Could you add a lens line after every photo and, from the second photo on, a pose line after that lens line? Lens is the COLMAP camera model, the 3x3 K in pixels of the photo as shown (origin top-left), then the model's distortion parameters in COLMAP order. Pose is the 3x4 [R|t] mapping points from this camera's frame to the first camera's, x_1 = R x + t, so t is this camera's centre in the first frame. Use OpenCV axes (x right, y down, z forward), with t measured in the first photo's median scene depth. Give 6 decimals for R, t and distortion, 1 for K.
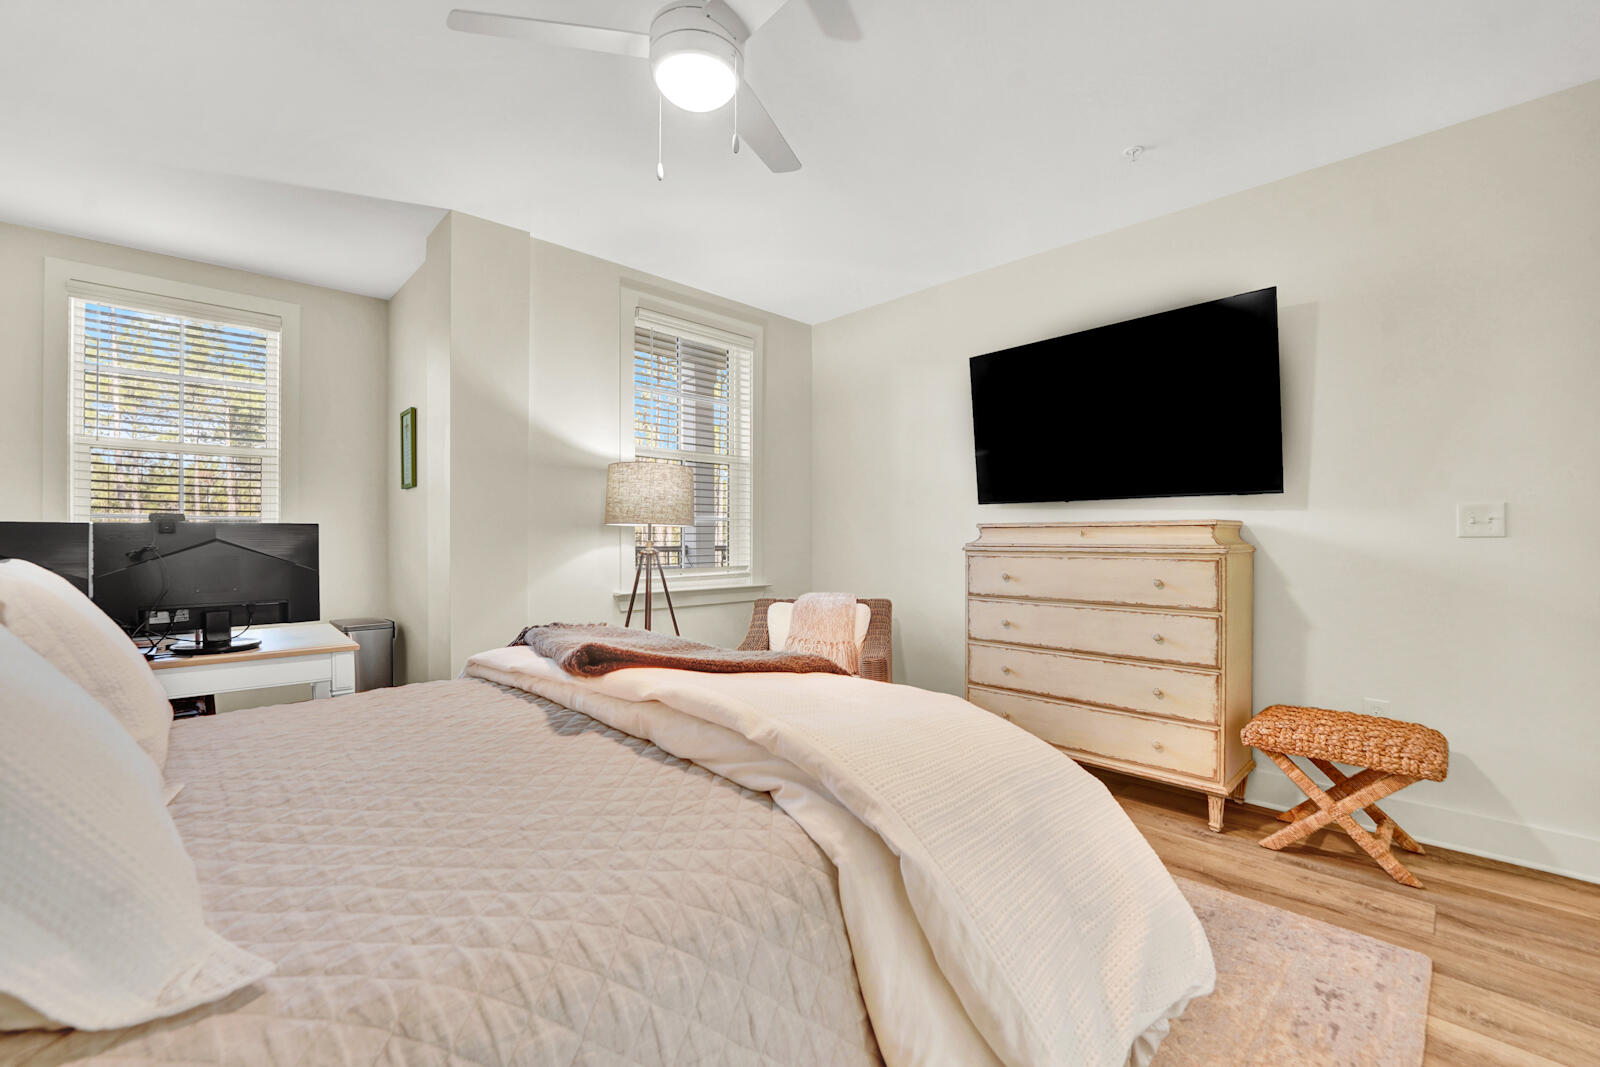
lens RADIAL K [[665.8, 0, 786.8], [0, 665.8, 540.3], [0, 0, 1]] dist [-0.034161, 0.005215]
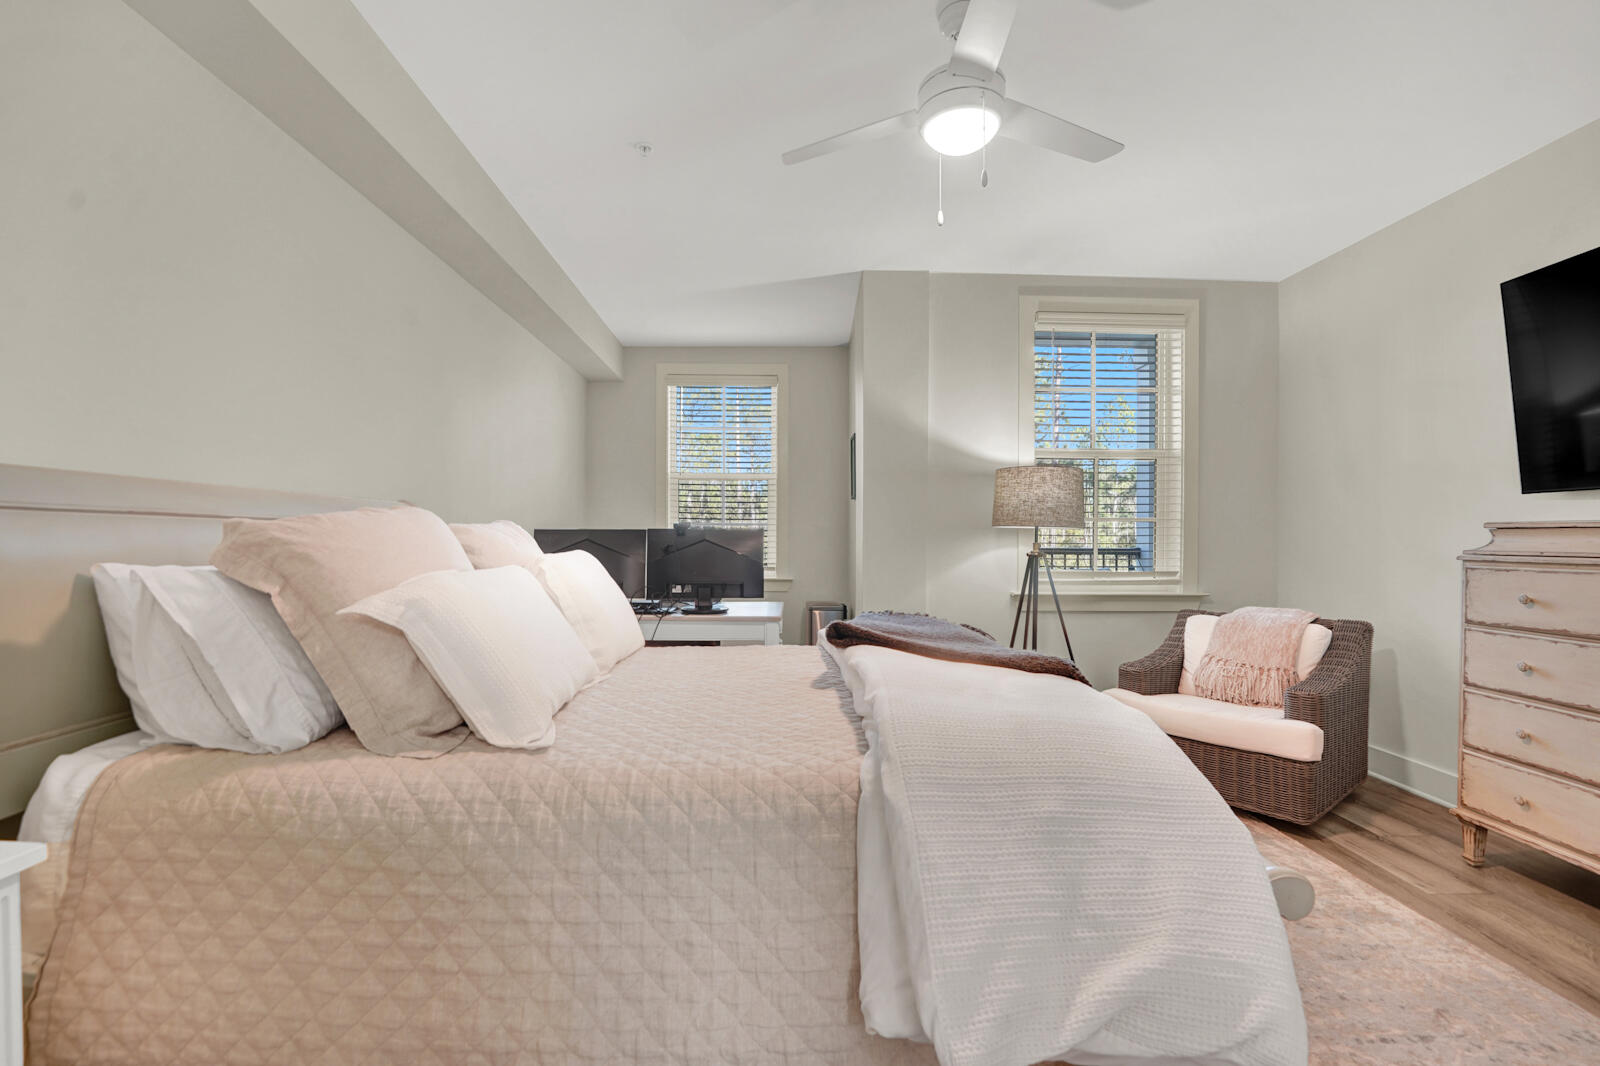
lens RADIAL K [[678.8, 0, 784.6], [0, 678.8, 537.7], [0, 0, 1]] dist [-0.034834, 0.005920]
pose [[0.730930, 0.003835, -0.682442, 0.219569], [-0.007154, 0.999972, -0.002043, -0.002249], [0.682415, 0.006375, 0.730937, -0.016528]]
